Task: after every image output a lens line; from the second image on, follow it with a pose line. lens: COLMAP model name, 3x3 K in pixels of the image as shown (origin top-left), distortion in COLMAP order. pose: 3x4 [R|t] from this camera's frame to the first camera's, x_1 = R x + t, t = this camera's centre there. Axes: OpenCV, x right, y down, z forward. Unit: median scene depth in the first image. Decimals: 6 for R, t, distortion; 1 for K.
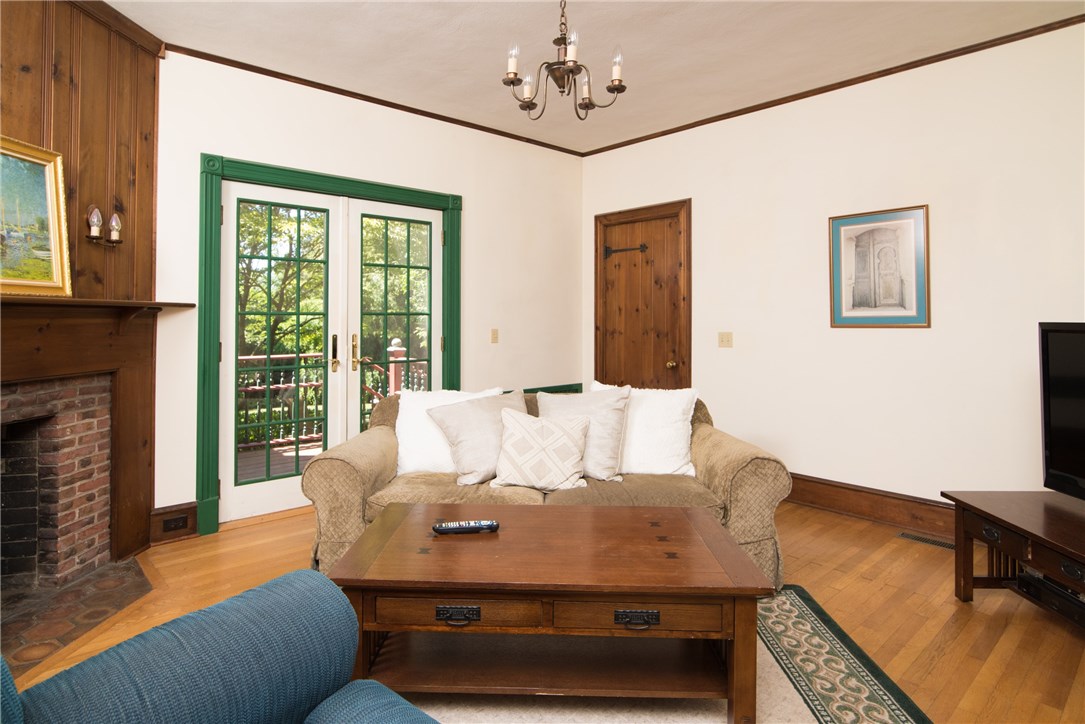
lens RADIAL K [[603.0, 0, 541.6], [0, 603.0, 303.4], [0, 0, 1]] dist [-0.006140, -0.000447]
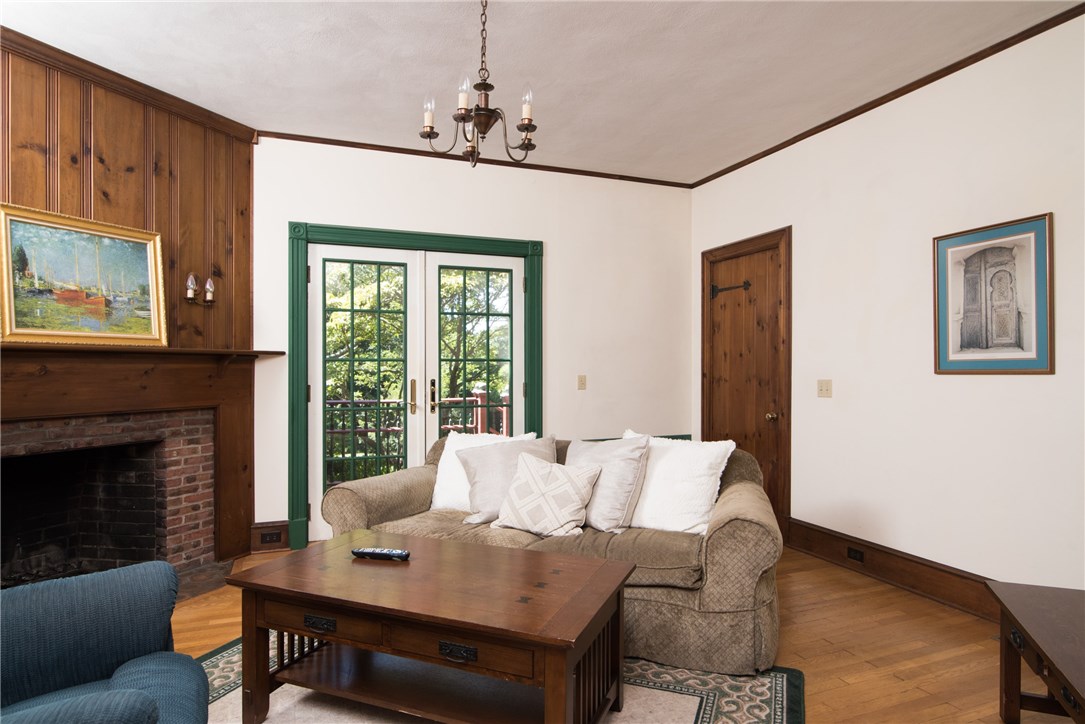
lens RADIAL K [[634.3, 0, 542.5], [0, 634.3, 362.0], [0, 0, 1]] dist [-0.001615, -0.000877]
pose [[0.936977, -0.003419, -0.349375, 0.340433], [0.009489, 0.999832, 0.015665, 0.006581], [0.349263, -0.017993, 0.936852, 0.022431]]
